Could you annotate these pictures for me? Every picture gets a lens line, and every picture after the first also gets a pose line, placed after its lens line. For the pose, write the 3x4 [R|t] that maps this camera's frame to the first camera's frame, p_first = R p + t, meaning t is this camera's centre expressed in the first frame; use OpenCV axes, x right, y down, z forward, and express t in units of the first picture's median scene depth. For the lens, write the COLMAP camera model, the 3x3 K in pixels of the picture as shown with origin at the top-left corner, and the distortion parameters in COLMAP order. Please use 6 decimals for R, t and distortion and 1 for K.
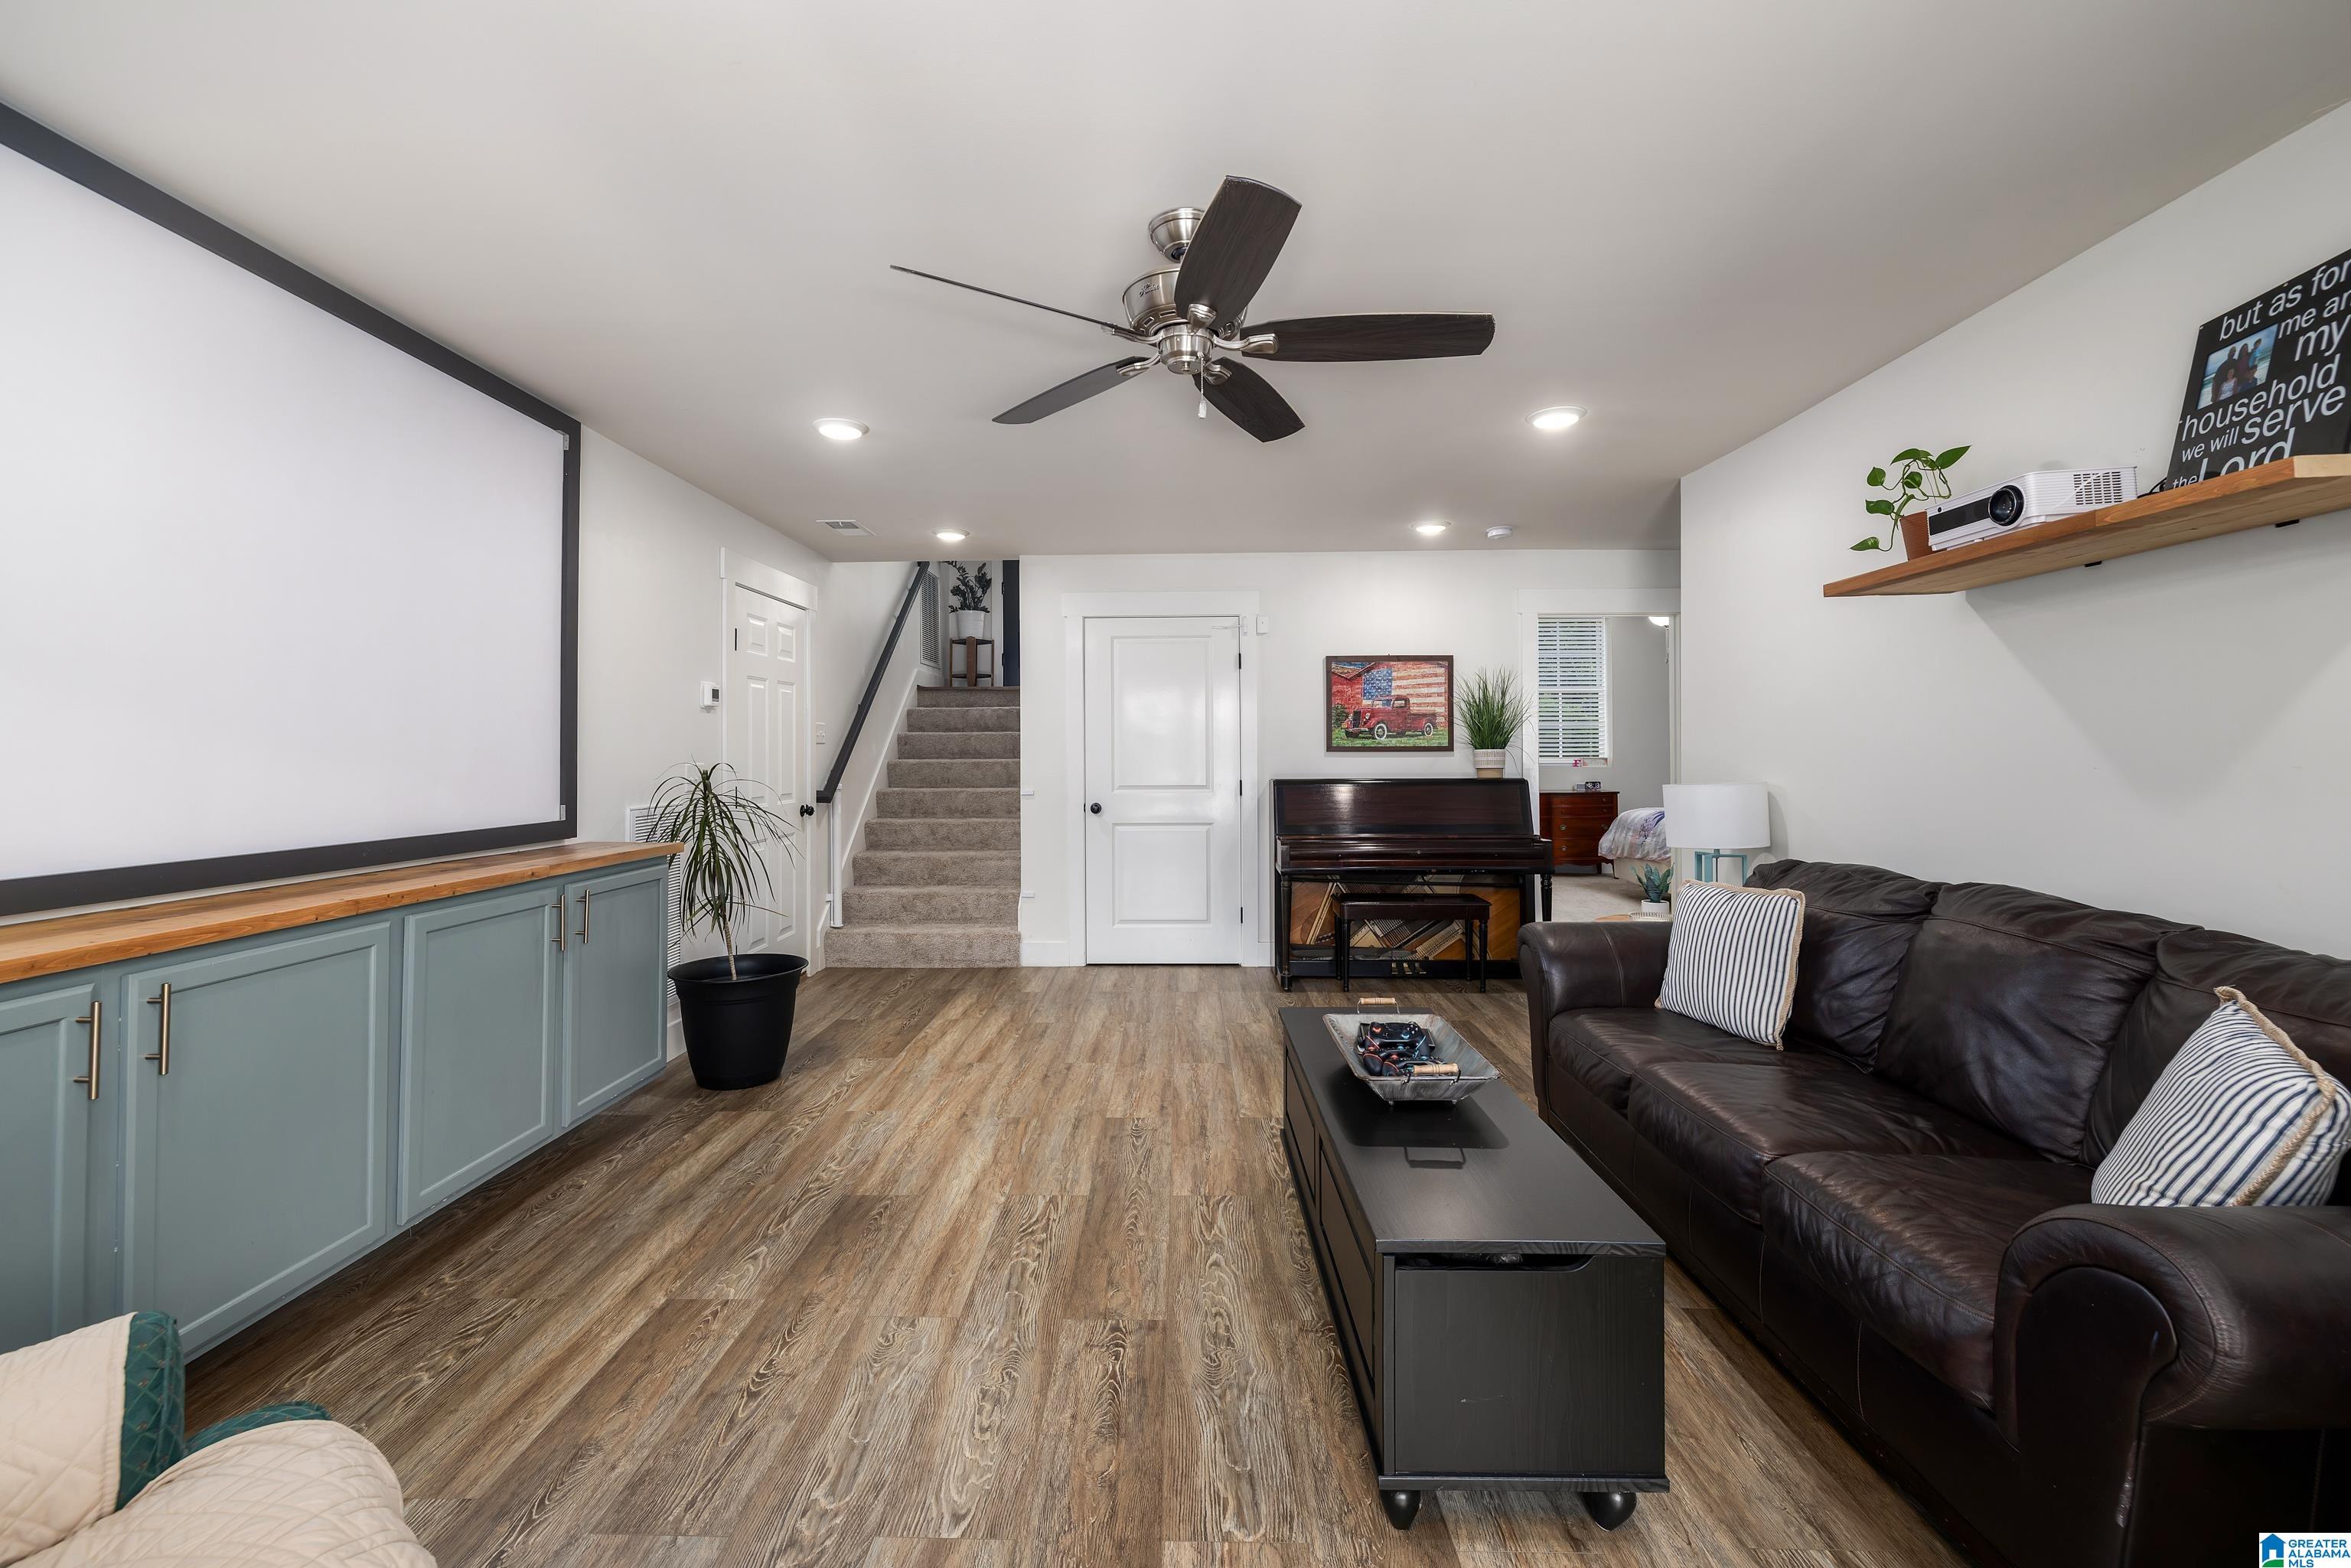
lens RADIAL K [[1030.8, 0, 1164.8], [0, 1030.8, 764.9], [0, 0, 1]] dist [-0.015666, -0.000193]
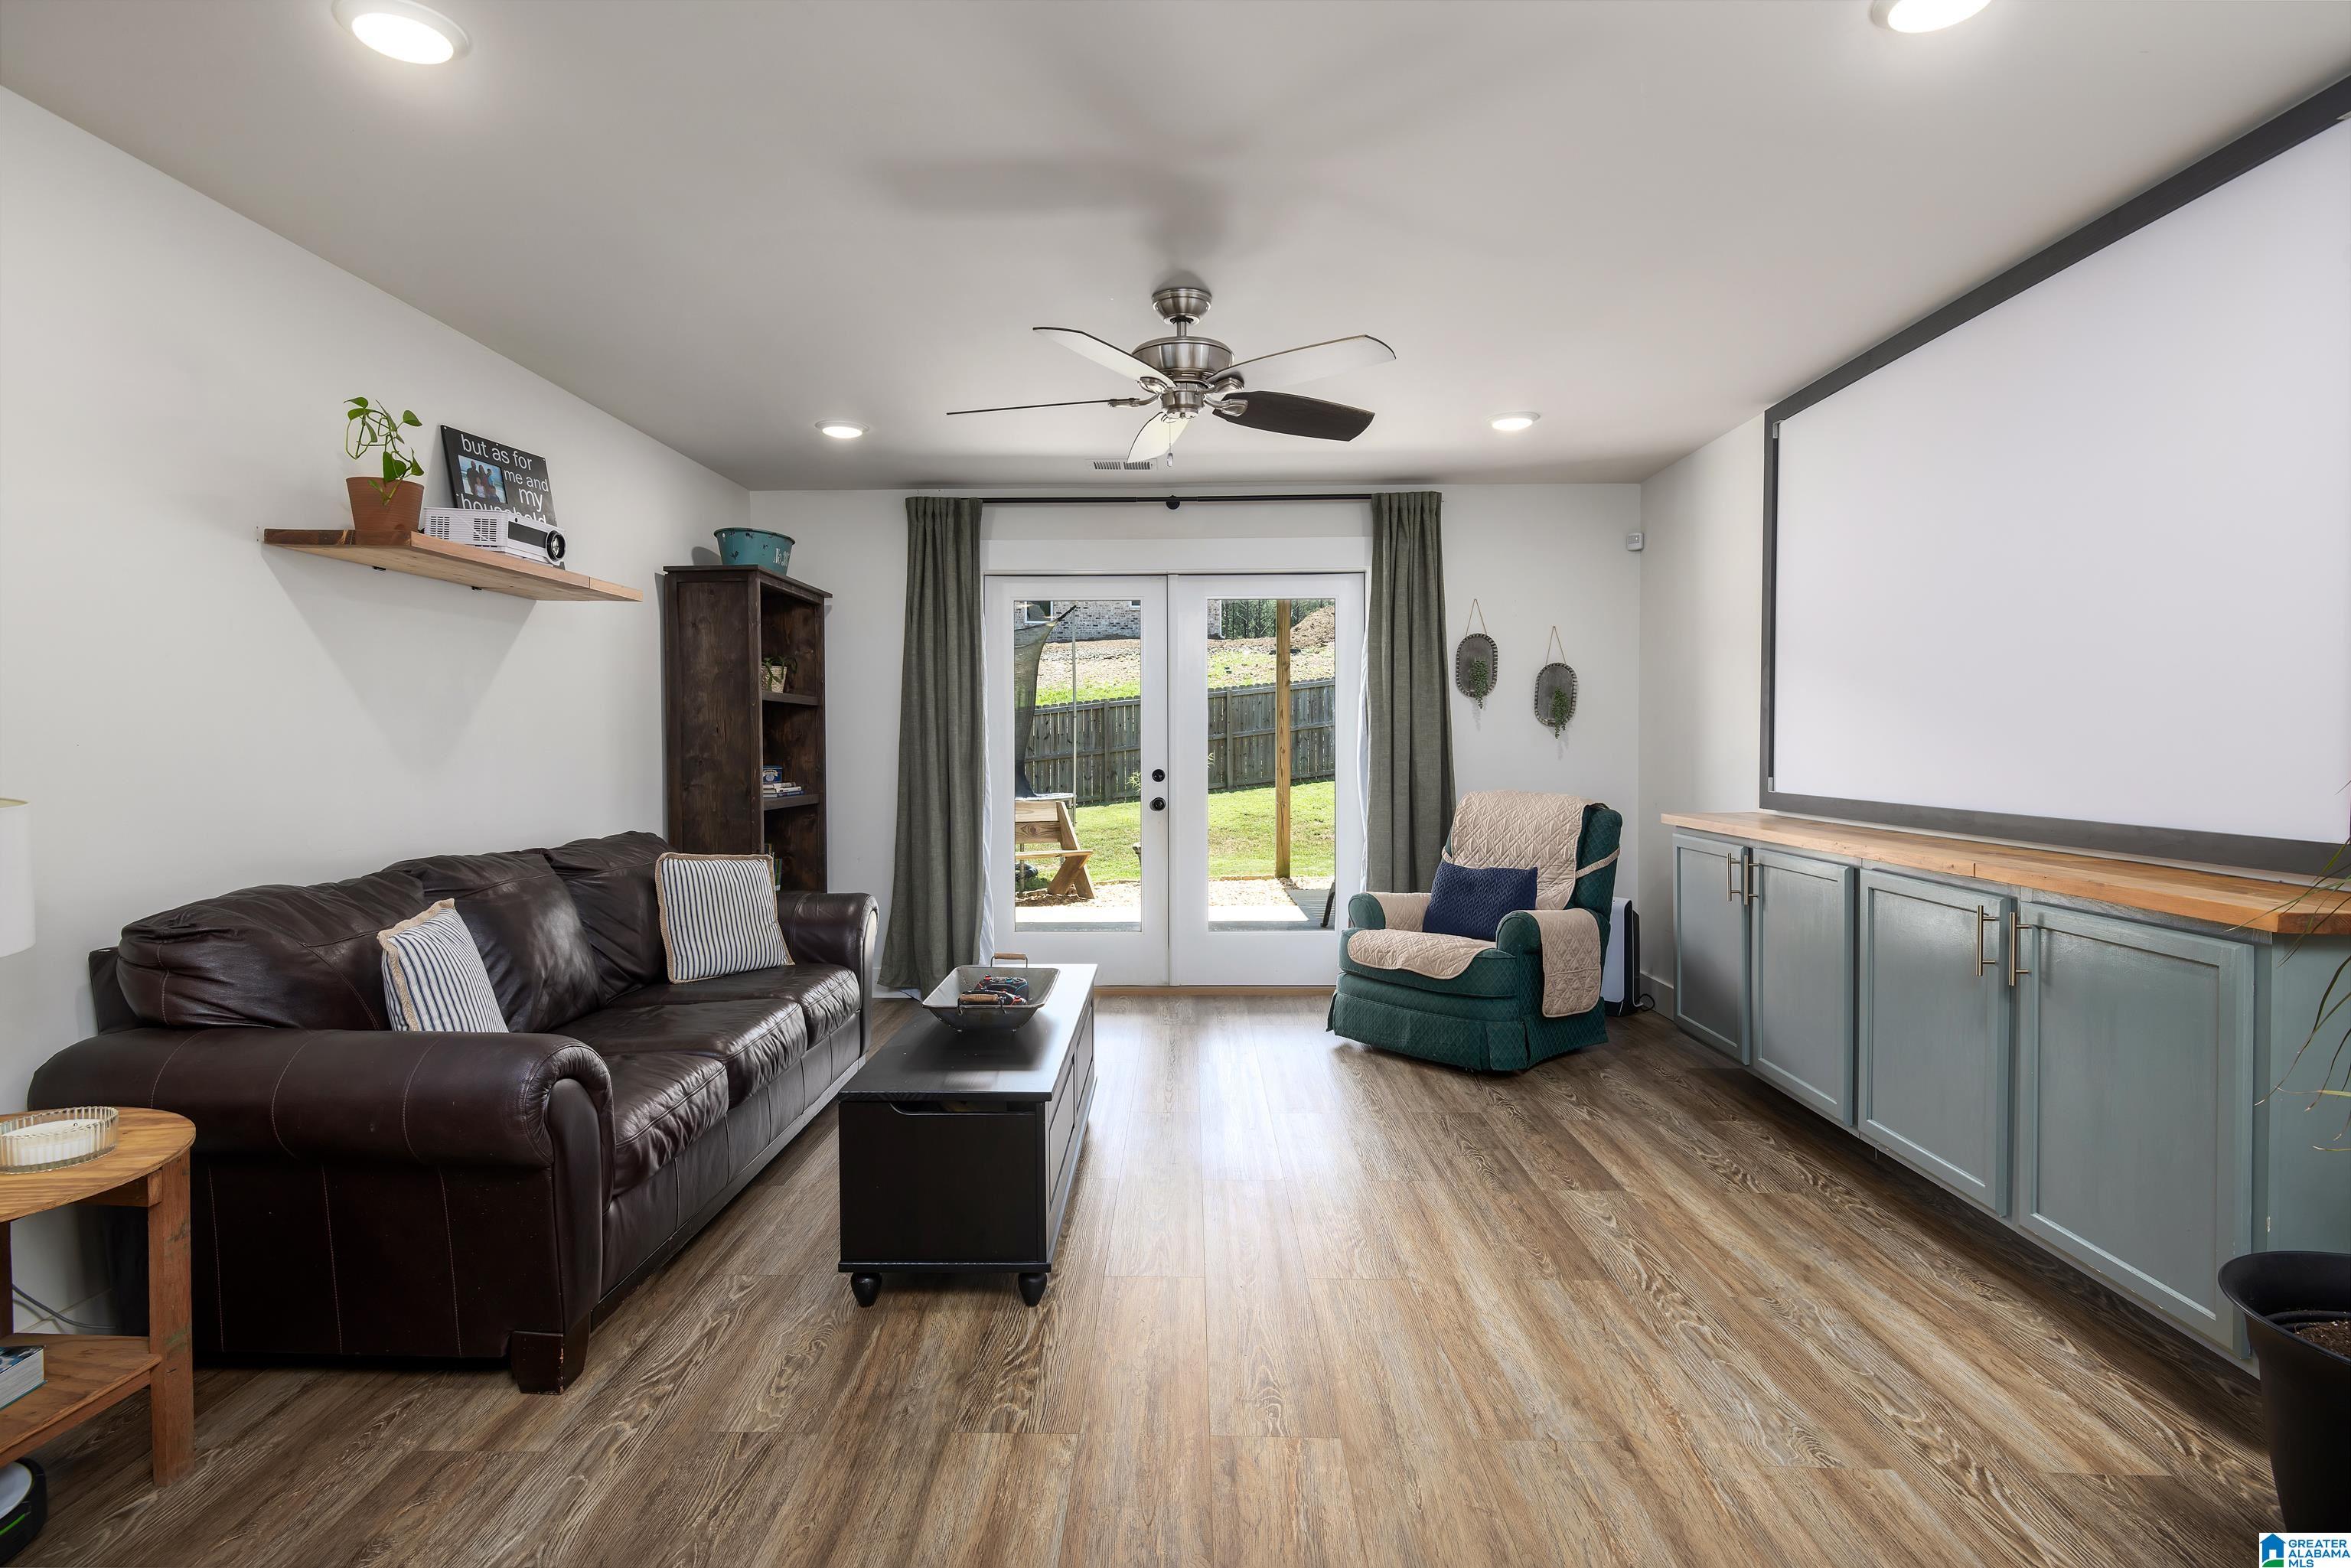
lens RADIAL K [[1201.9, 0, 1179.7], [0, 1201.9, 789.3], [0, 0, 1]] dist [-0.005148, 0.000368]
pose [[-0.999953, 0.006889, -0.006766, 0.029828], [0.006547, 0.998766, 0.049232, -0.010665], [0.007096, 0.049185, -0.998764, 1.950399]]
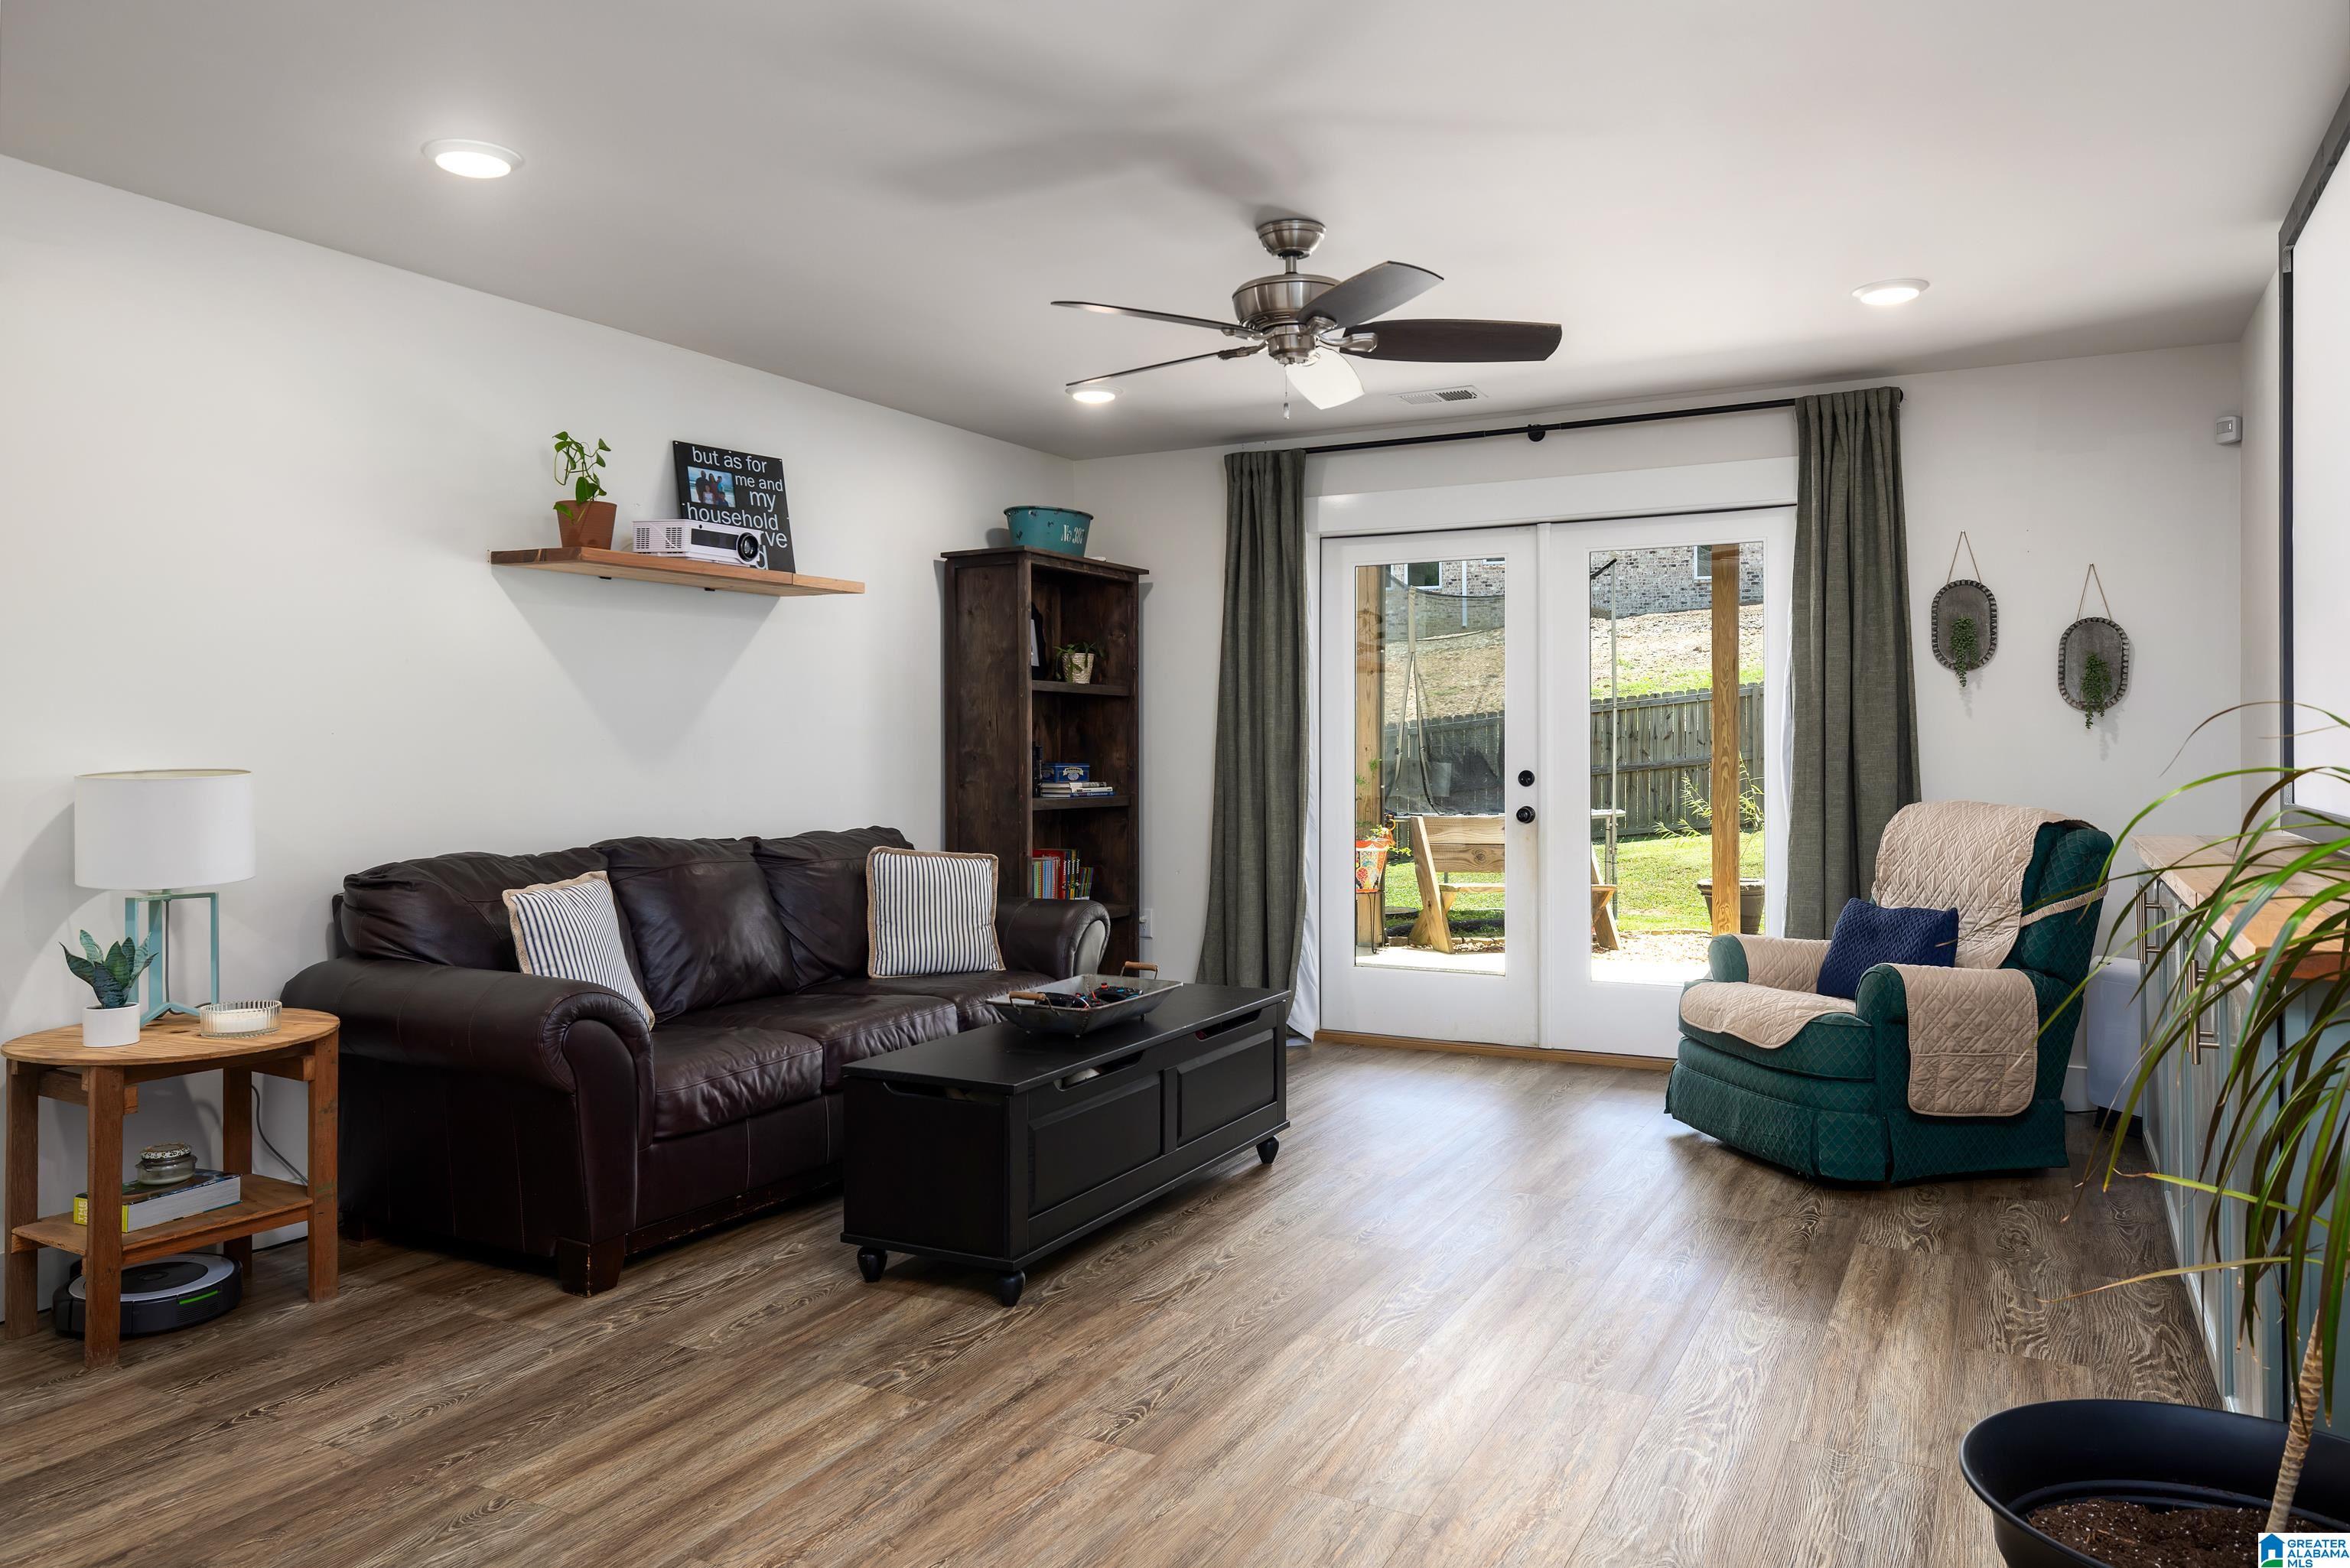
lens RADIAL K [[1623.6, 0, 1162.9], [0, 1623.6, 763.2], [0, 0, 1]] dist [-0.003292, 0.002076]
pose [[-0.894777, 0.002996, 0.446502, -0.496810], [0.011102, 0.999818, 0.015540, 0.007005], [-0.446374, 0.018862, -0.894647, 2.069945]]
